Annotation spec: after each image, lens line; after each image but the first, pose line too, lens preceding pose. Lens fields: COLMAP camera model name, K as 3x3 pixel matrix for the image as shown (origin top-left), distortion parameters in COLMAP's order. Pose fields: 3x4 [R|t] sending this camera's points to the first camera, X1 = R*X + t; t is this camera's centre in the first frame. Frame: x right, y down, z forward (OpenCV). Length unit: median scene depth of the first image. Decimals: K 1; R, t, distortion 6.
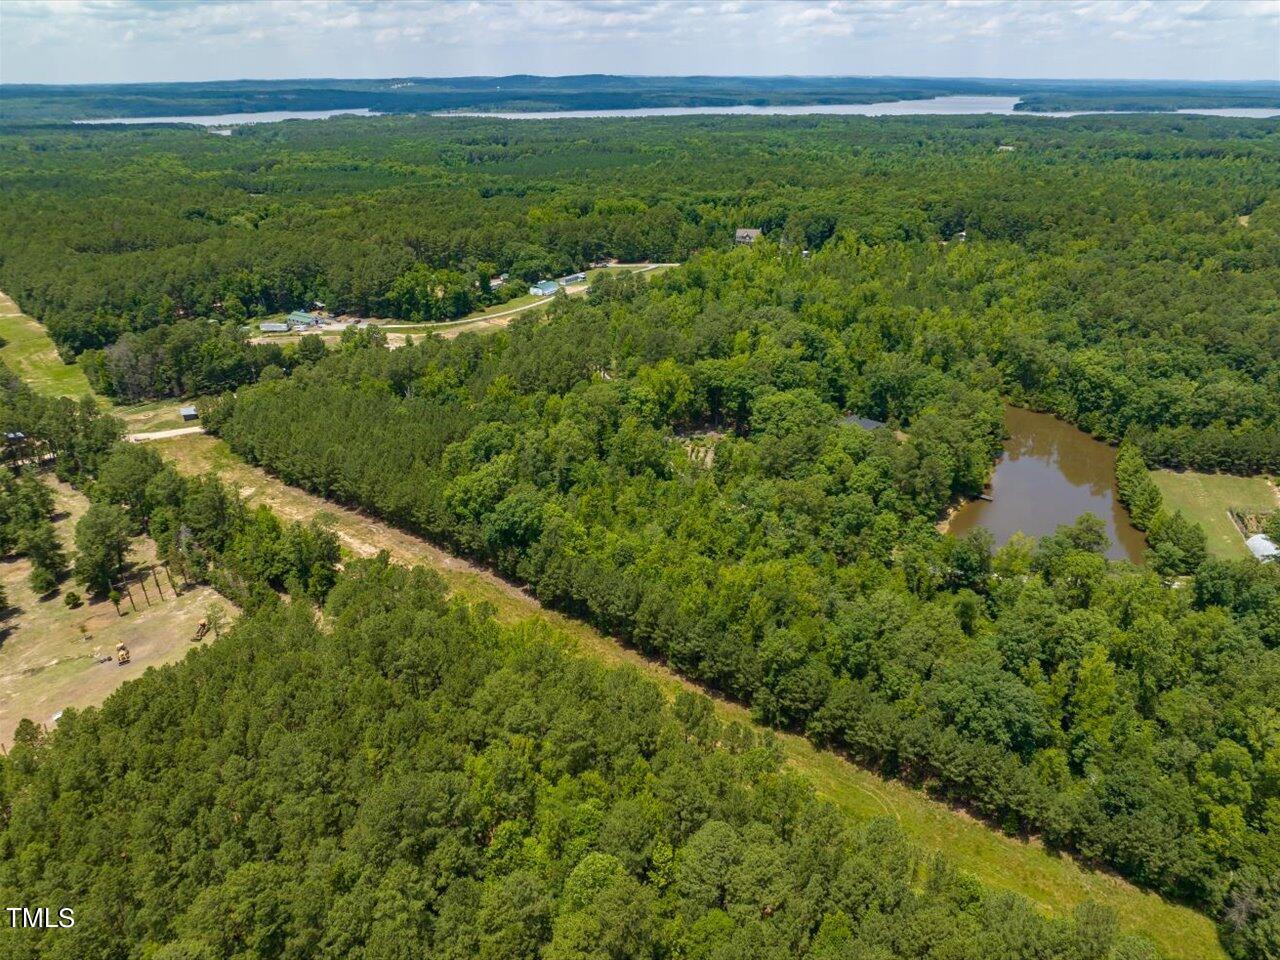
lens RADIAL K [[906.1, 0, 640.0], [0, 906.1, 480.0], [0, 0, 1]] dist [-0.046937, 0.021539]
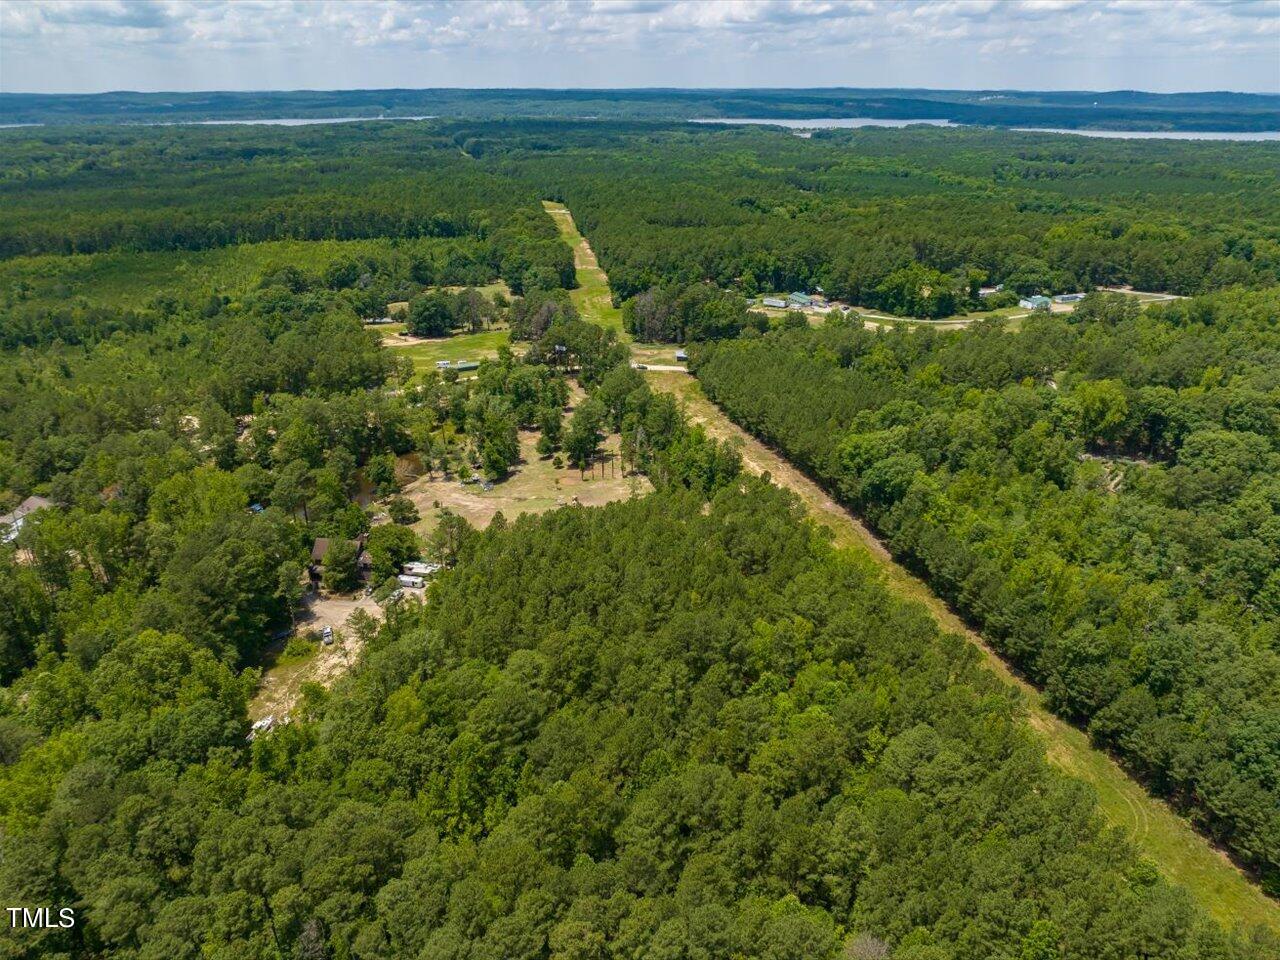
lens RADIAL K [[906.1, 0, 640.0], [0, 906.1, 480.0], [0, 0, 1]] dist [-0.046937, 0.021539]
pose [[0.831922, 0.226297, -0.506650, 0.128507], [-0.231228, 0.971389, 0.054198, 0.040745], [0.504419, 0.072063, 0.860446, -0.092526]]
